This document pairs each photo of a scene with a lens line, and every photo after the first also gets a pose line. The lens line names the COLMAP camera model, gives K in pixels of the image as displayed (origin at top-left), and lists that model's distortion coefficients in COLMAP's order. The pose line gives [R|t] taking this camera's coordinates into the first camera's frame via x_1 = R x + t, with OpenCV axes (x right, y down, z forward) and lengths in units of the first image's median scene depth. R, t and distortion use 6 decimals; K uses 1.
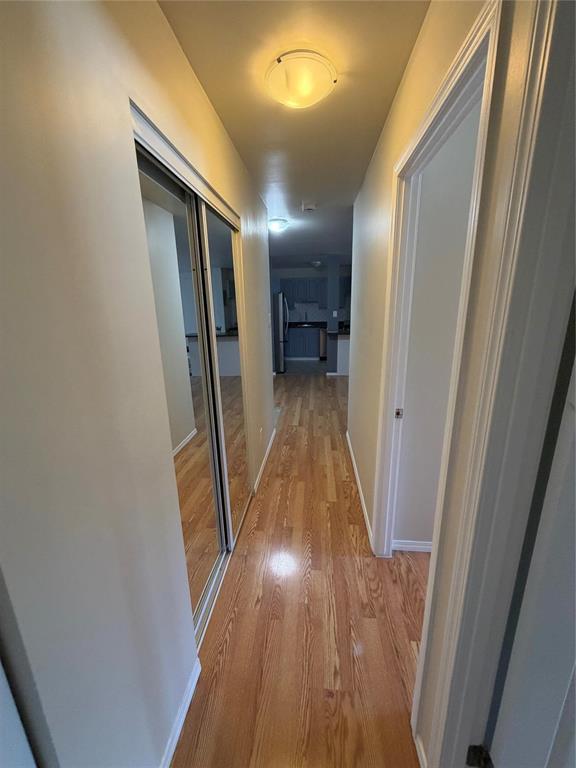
lens RADIAL K [[308.8, 0, 288.3], [0, 308.8, 382.7], [0, 0, 1]] dist [-0.003260, 0.001044]
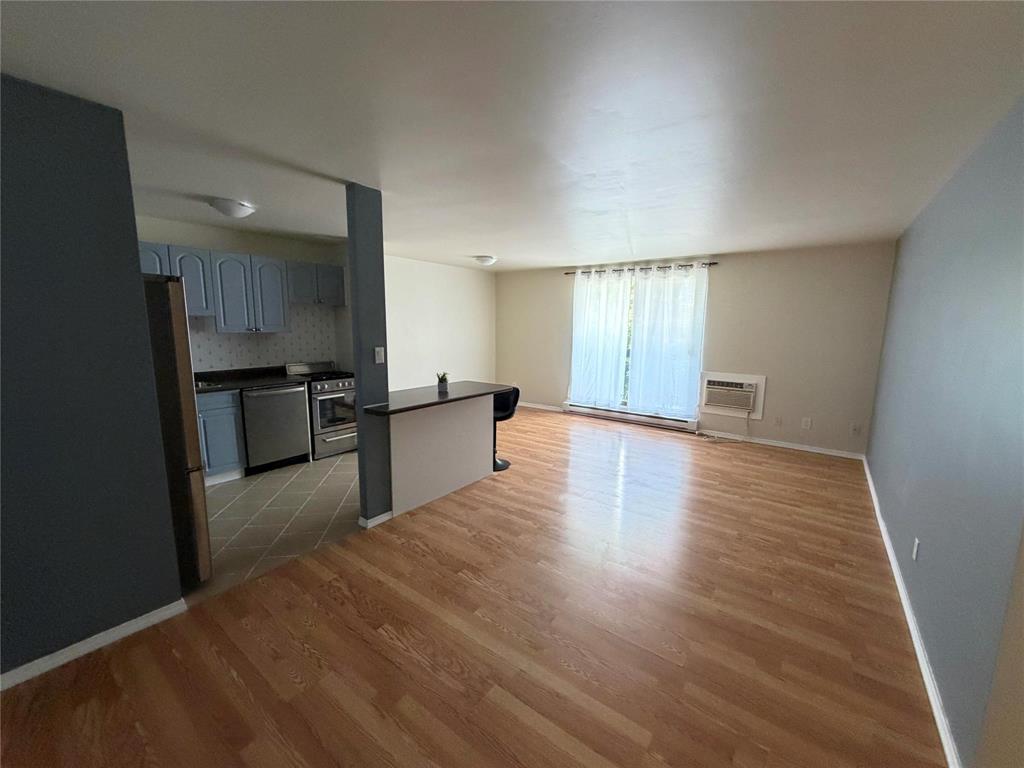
lens RADIAL K [[411.7, 0, 514.4], [0, 411.7, 385.5], [0, 0, 1]] dist [-0.003260, 0.001044]
pose [[0.525492, -0.099781, 0.844927, -0.283135], [0.185167, 0.982707, 0.000889, -0.261334], [-0.830404, 0.155985, 0.534881, 1.021993]]
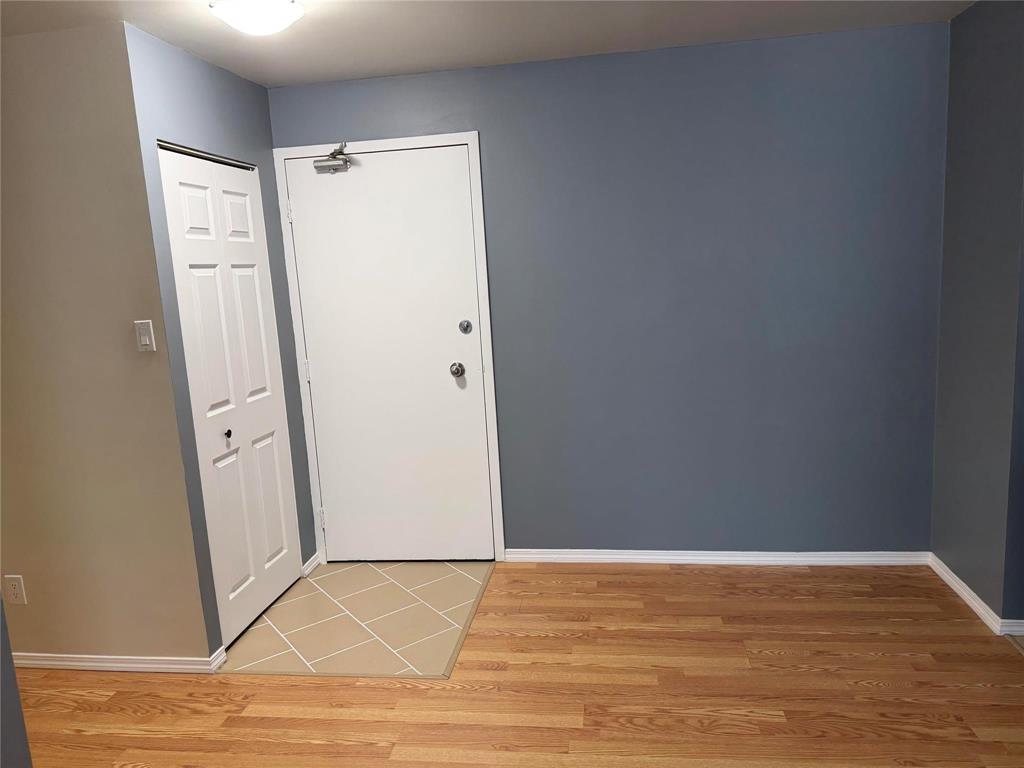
lens RADIAL K [[711.7, 0, 518.5], [0, 711.7, 384.2], [0, 0, 1]] dist [0.005659, -0.016451]
pose [[-0.049274, 0.181567, -0.982143, 0.616869], [-0.190488, 0.963580, 0.187692, -0.331018], [0.980452, 0.196335, -0.012893, 1.231178]]
